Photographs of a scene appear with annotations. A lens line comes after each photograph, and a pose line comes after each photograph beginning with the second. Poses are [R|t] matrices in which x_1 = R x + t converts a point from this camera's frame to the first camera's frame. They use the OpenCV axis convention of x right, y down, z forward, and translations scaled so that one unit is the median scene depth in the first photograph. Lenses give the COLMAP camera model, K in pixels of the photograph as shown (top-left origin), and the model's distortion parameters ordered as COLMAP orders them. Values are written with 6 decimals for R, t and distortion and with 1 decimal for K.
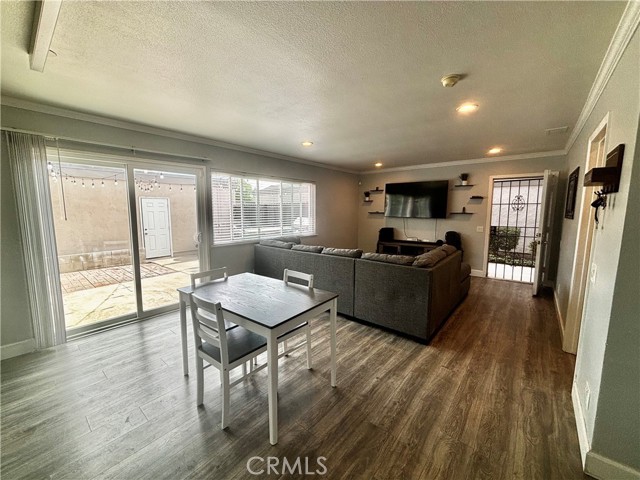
lens RADIAL K [[258.4, 0, 321.2], [0, 258.4, 238.1], [0, 0, 1]] dist [-0.002465, 0.000716]
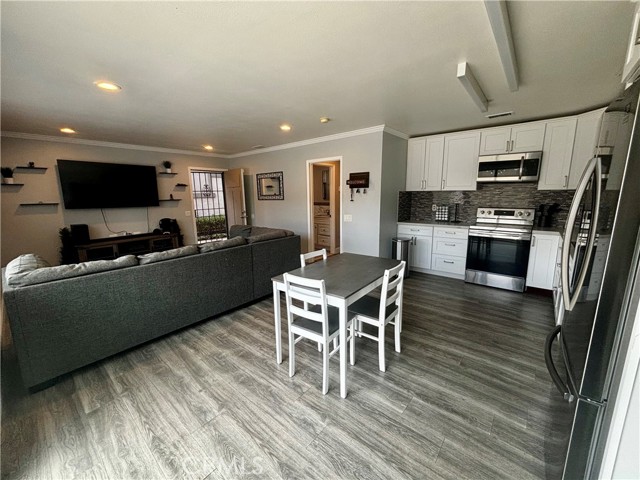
lens RADIAL K [[258.4, 0, 320.5], [0, 258.4, 241.5], [0, 0, 1]] dist [-0.002465, 0.000716]
pose [[0.005721, -0.188307, 0.982094, -0.502510], [0.124441, 0.974610, 0.186147, -0.051985], [-0.992211, 0.121148, 0.029009, 0.393104]]
